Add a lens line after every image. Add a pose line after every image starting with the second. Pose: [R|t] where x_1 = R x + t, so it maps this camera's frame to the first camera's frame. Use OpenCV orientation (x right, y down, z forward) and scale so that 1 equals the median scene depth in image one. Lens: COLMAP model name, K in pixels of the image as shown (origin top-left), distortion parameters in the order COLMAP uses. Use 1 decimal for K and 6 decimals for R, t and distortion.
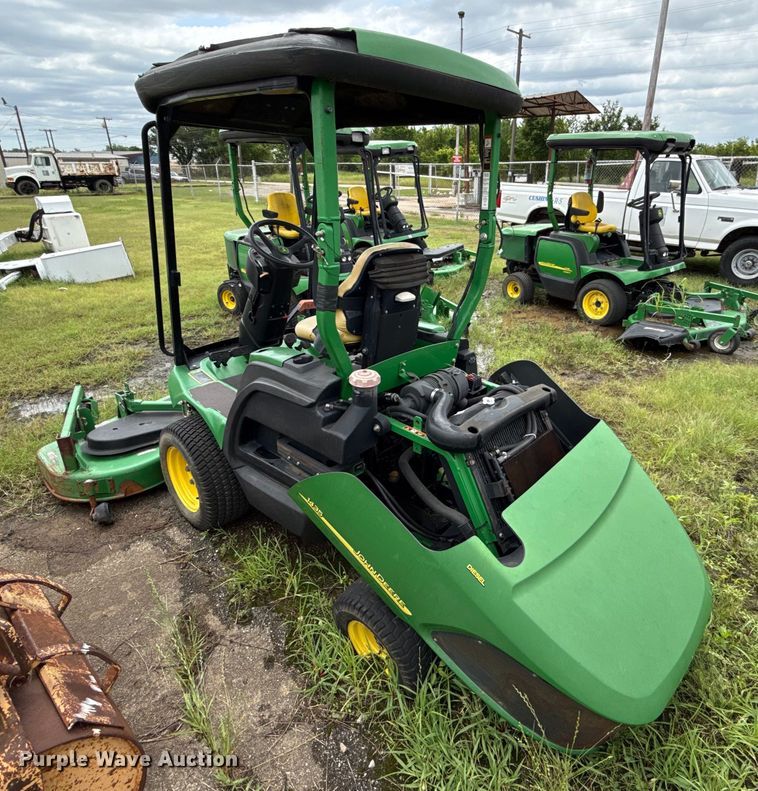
lens RADIAL K [[518.9, 0, 401.5], [0, 518.9, 367.2], [0, 0, 1]] dist [0.001639, -0.000743]
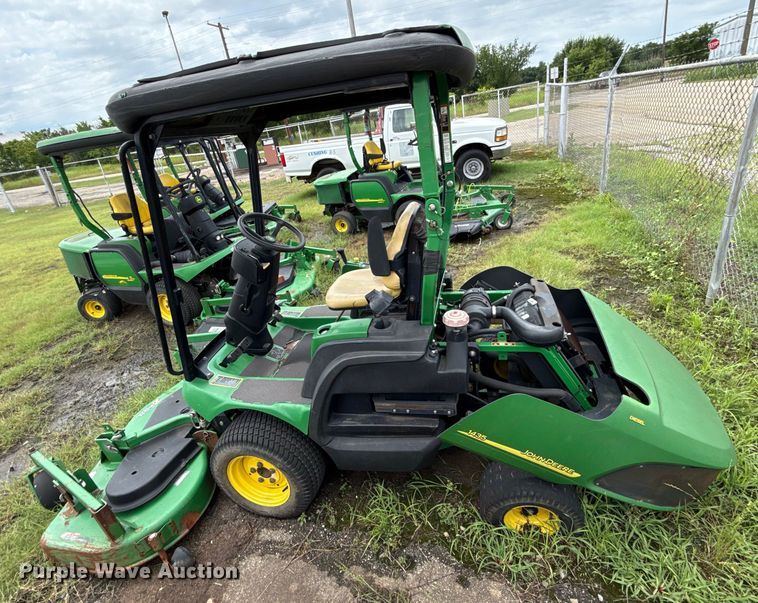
lens RADIAL K [[411.4, 0, 376.0], [0, 411.4, 289.2], [0, 0, 1]] dist [0.000734, 0.000066]
pose [[0.860198, -0.320580, 0.396596, -0.444879], [0.320507, 0.944765, 0.068517, -0.125416], [-0.396655, 0.068173, 0.915433, 0.159260]]
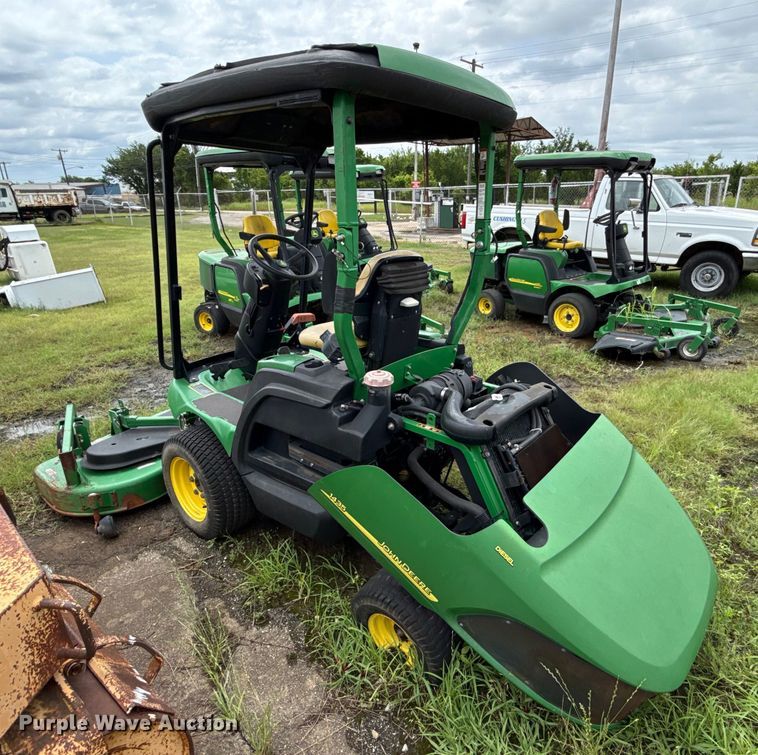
lens RADIAL K [[516.8, 0, 379.0], [0, 516.8, 377.5], [0, 0, 1]] dist [-0.001618, 0.002303]
pose [[0.999199, -0.025103, 0.031178, -0.078958], [0.025927, 0.999318, -0.026304, 0.036128], [-0.030496, 0.027091, 0.999168, -0.026727]]
